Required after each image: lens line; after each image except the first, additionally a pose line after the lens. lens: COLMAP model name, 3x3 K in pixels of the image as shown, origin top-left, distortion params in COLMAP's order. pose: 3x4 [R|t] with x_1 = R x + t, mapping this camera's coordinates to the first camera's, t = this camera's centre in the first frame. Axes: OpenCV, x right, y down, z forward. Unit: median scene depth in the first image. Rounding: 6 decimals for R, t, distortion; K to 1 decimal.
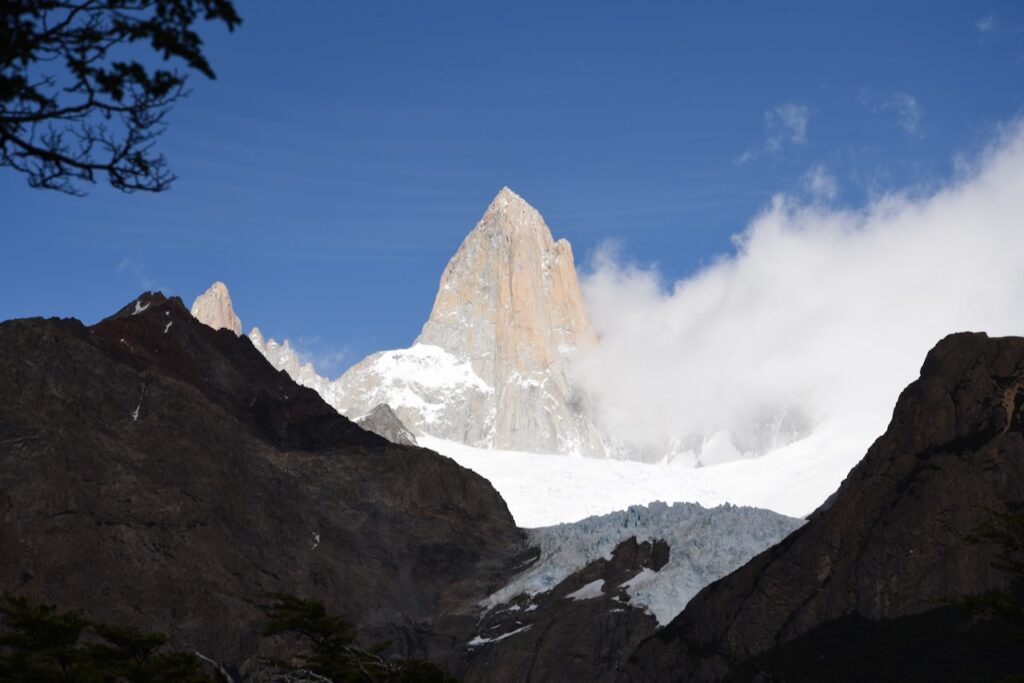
lens RADIAL K [[2019.0, 0, 511.0], [0, 2019.0, 340.3], [0, 0, 1]] dist [0.336775, 0.000000]
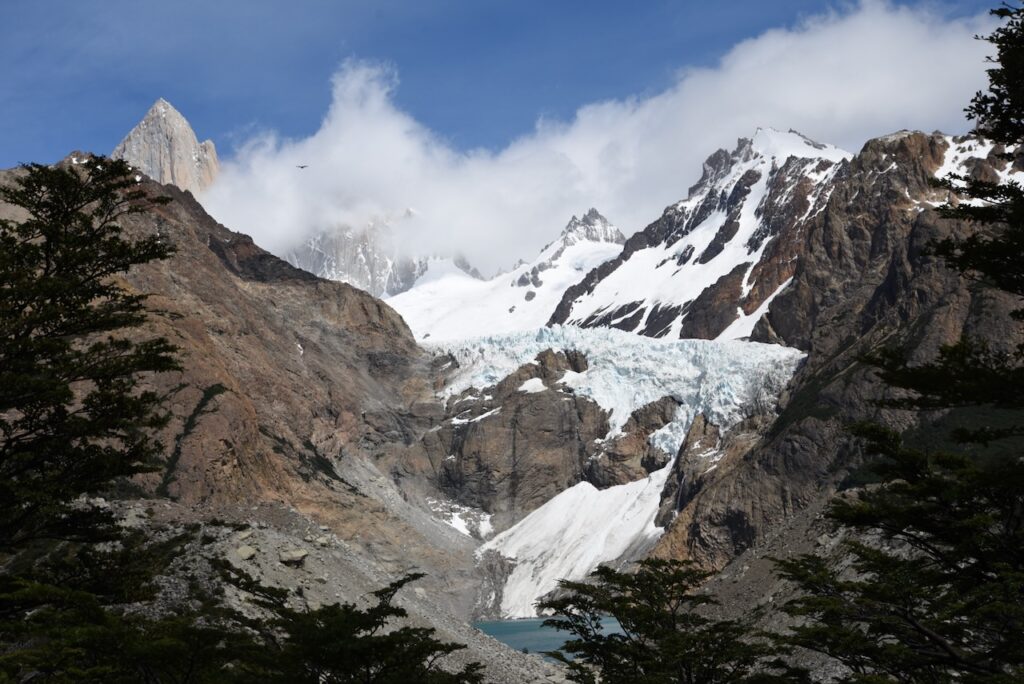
lens RADIAL K [[1312.1, 0, 511.9], [0, 1312.1, 342.3], [0, 0, 1]] dist [0.164112, 0.000000]
pose [[0.924231, 0.015610, 0.381514, -0.292016], [-0.047851, 0.996022, 0.075167, 0.022575], [-0.378823, -0.087728, 0.921302, 0.148113]]
